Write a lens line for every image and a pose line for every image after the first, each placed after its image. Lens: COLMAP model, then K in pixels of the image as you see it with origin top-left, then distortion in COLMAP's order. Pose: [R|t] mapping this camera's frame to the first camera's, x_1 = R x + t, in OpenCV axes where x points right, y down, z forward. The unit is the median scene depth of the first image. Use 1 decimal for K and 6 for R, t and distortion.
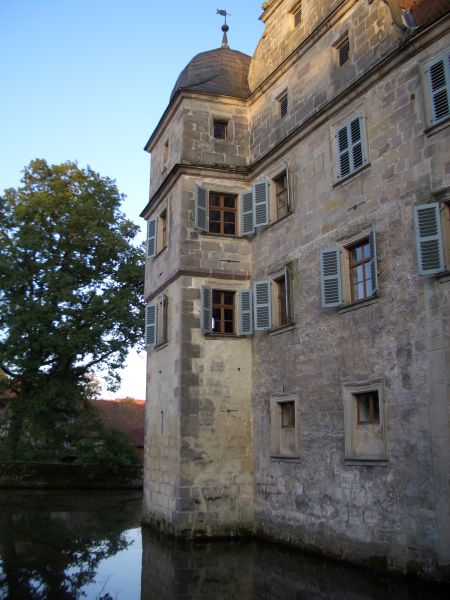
lens RADIAL K [[635.5, 0, 227.3], [0, 635.5, 285.3], [0, 0, 1]] dist [-0.225014, 0.207743]
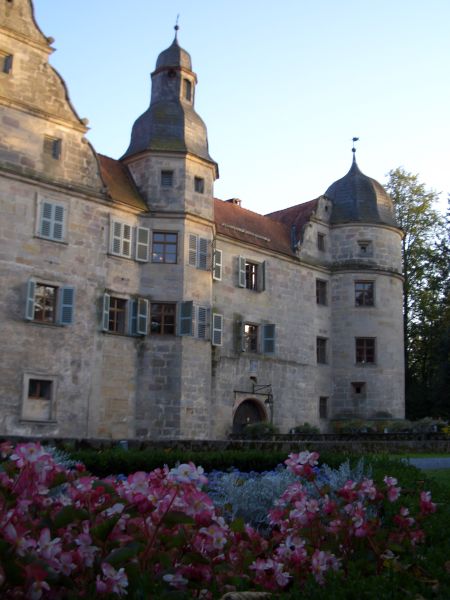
lens RADIAL K [[725.5, 0, 225.0], [0, 725.5, 300.0], [0, 0, 1]] dist [-0.151546, 0.092159]
pose [[-0.326655, 0.178035, 0.928224, -1.699985], [-0.244693, 0.932684, -0.265001, 0.355200], [-0.912919, -0.313694, -0.261102, 1.121037]]
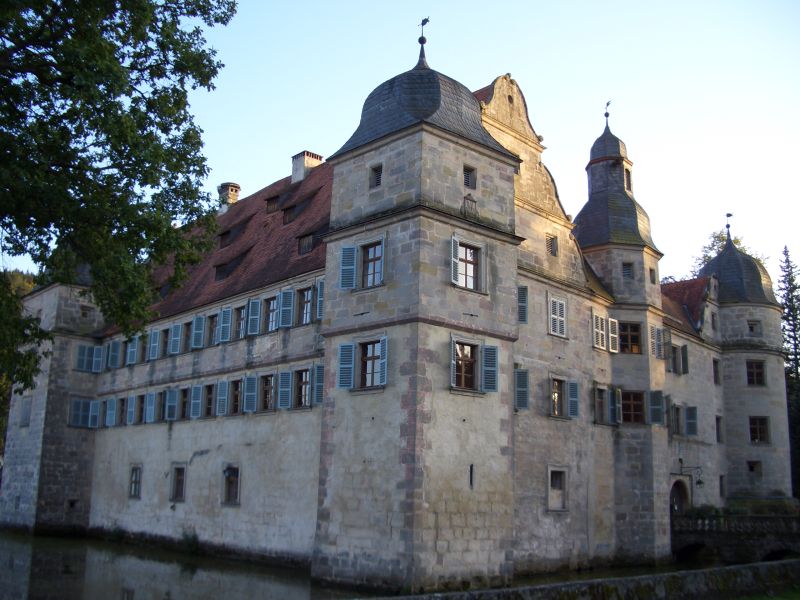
lens RADIAL K [[847.3, 0, 400.0], [0, 847.3, 300.0], [0, 0, 1]] dist [-0.225014, 0.207743]
pose [[-0.346372, 0.214386, 0.913272, -1.806065], [-0.255042, 0.915346, -0.311601, 0.563271], [-0.902763, -0.340852, -0.262373, 2.149687]]
